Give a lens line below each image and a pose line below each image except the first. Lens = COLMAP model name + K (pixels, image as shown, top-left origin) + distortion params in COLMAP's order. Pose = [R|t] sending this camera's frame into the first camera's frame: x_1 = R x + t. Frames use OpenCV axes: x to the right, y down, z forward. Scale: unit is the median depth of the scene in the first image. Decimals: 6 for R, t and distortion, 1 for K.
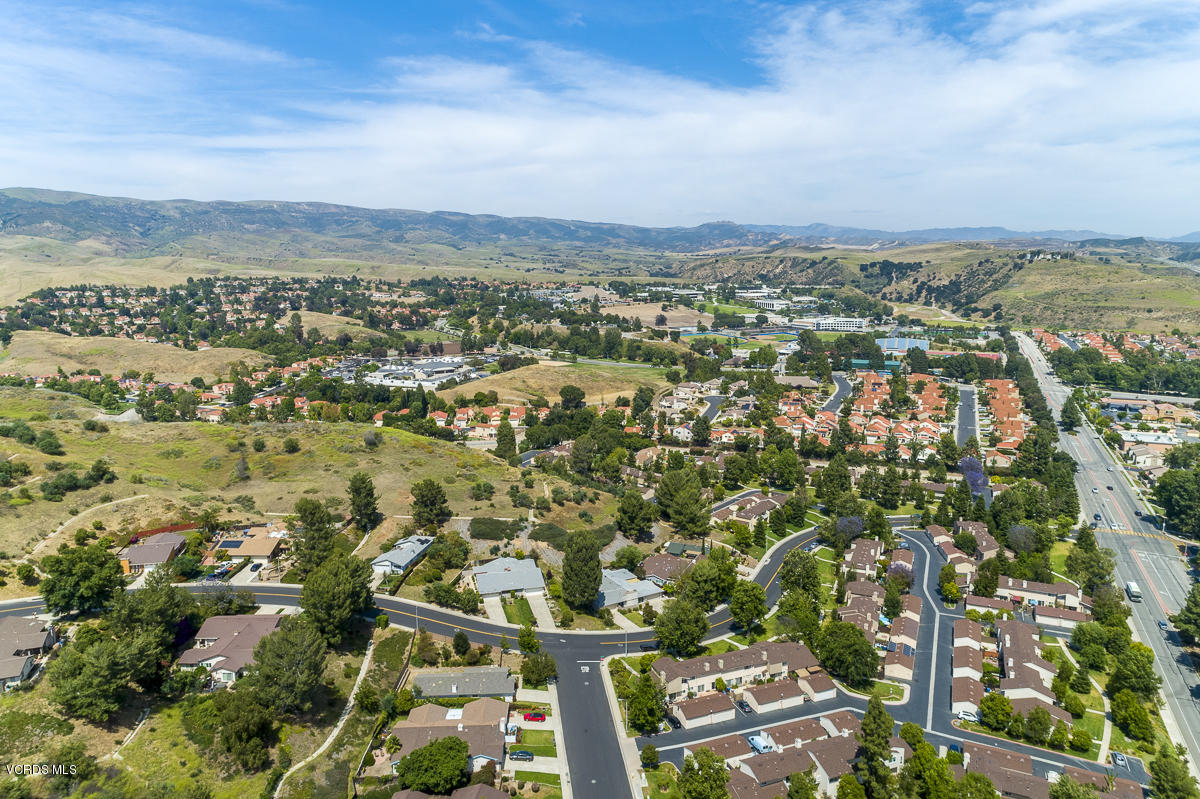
lens RADIAL K [[808.5, 0, 600.6], [0, 808.5, 399.2], [0, 0, 1]] dist [0.034230, 0.003713]
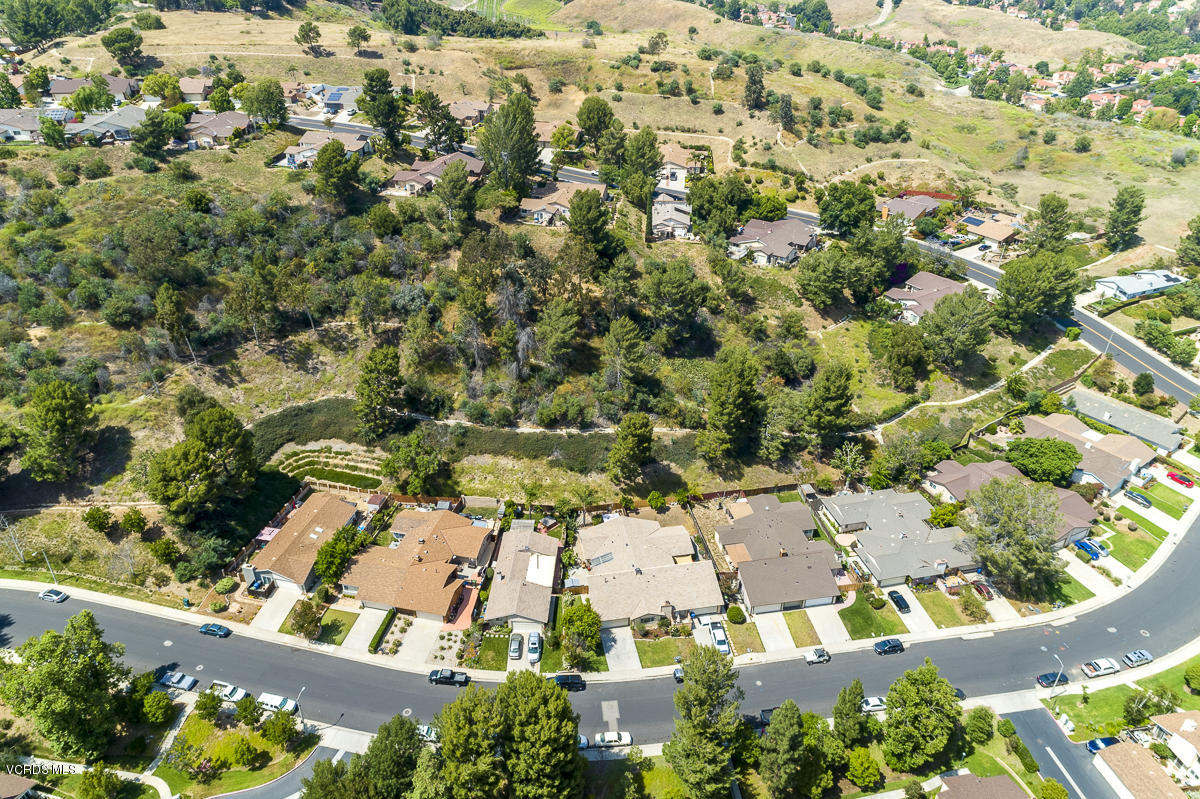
lens RADIAL K [[808.5, 0, 599.0], [0, 808.5, 400.1], [0, 0, 1]] dist [0.034230, 0.003713]
pose [[0.569100, 0.429729, -0.701041, 0.130792], [-0.157616, 0.893771, 0.419918, 0.013792], [0.807021, -0.128481, 0.576377, -0.059342]]
